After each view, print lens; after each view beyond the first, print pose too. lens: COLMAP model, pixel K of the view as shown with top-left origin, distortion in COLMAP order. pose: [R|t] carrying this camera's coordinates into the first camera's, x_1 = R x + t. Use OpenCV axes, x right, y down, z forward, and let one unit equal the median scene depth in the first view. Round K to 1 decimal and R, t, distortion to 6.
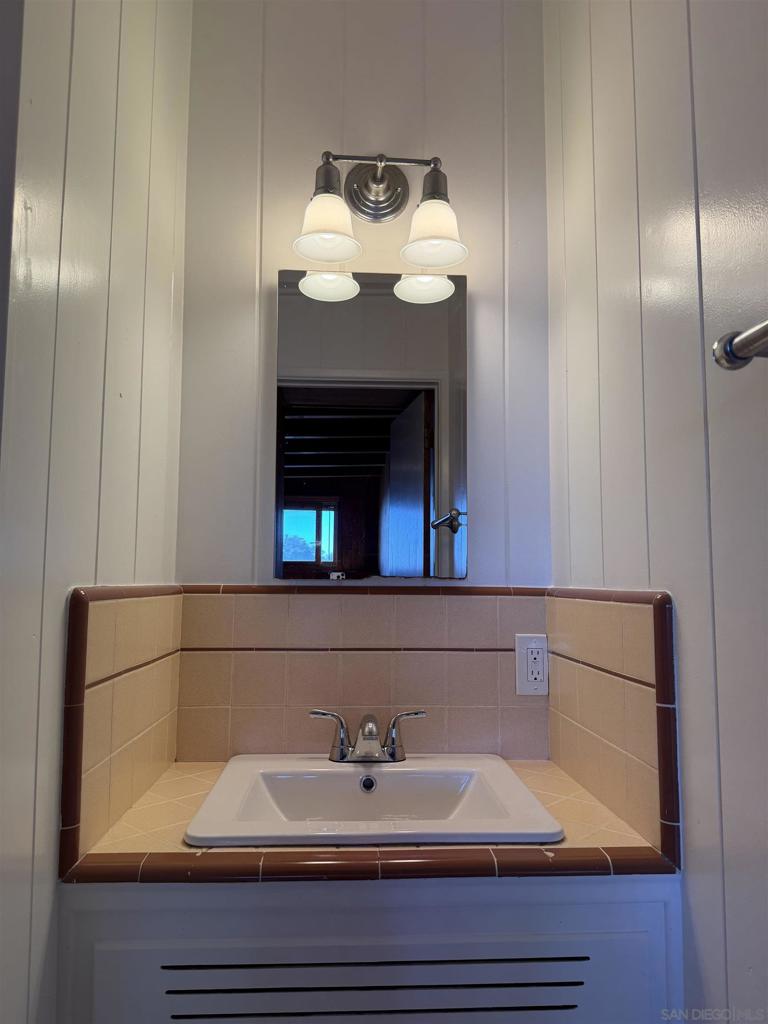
lens RADIAL K [[724.5, 0, 384.0], [0, 724.5, 512.0], [0, 0, 1]] dist [0.071932, -0.116901]
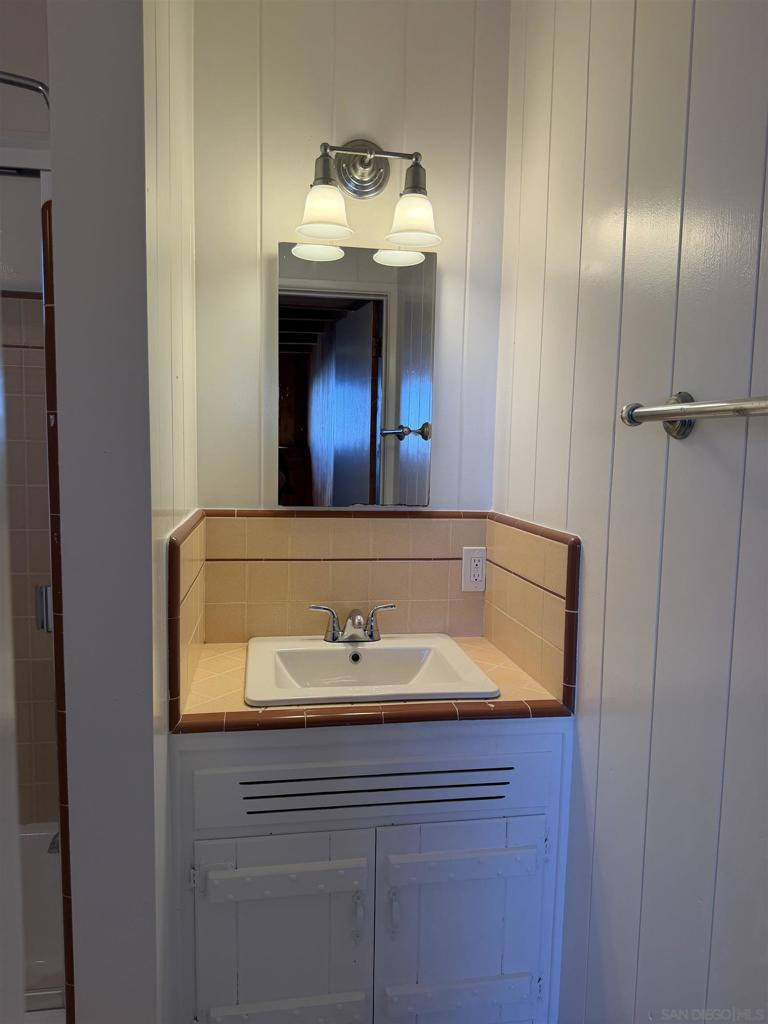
lens RADIAL K [[720.1, 0, 380.9], [0, 720.1, 516.3], [0, 0, 1]] dist [0.139794, -0.260942]
pose [[0.993556, 0.003155, 0.113295, -0.123377], [-0.025485, 0.980233, 0.196199, -0.149006], [-0.110436, -0.197822, 0.973997, -0.264774]]
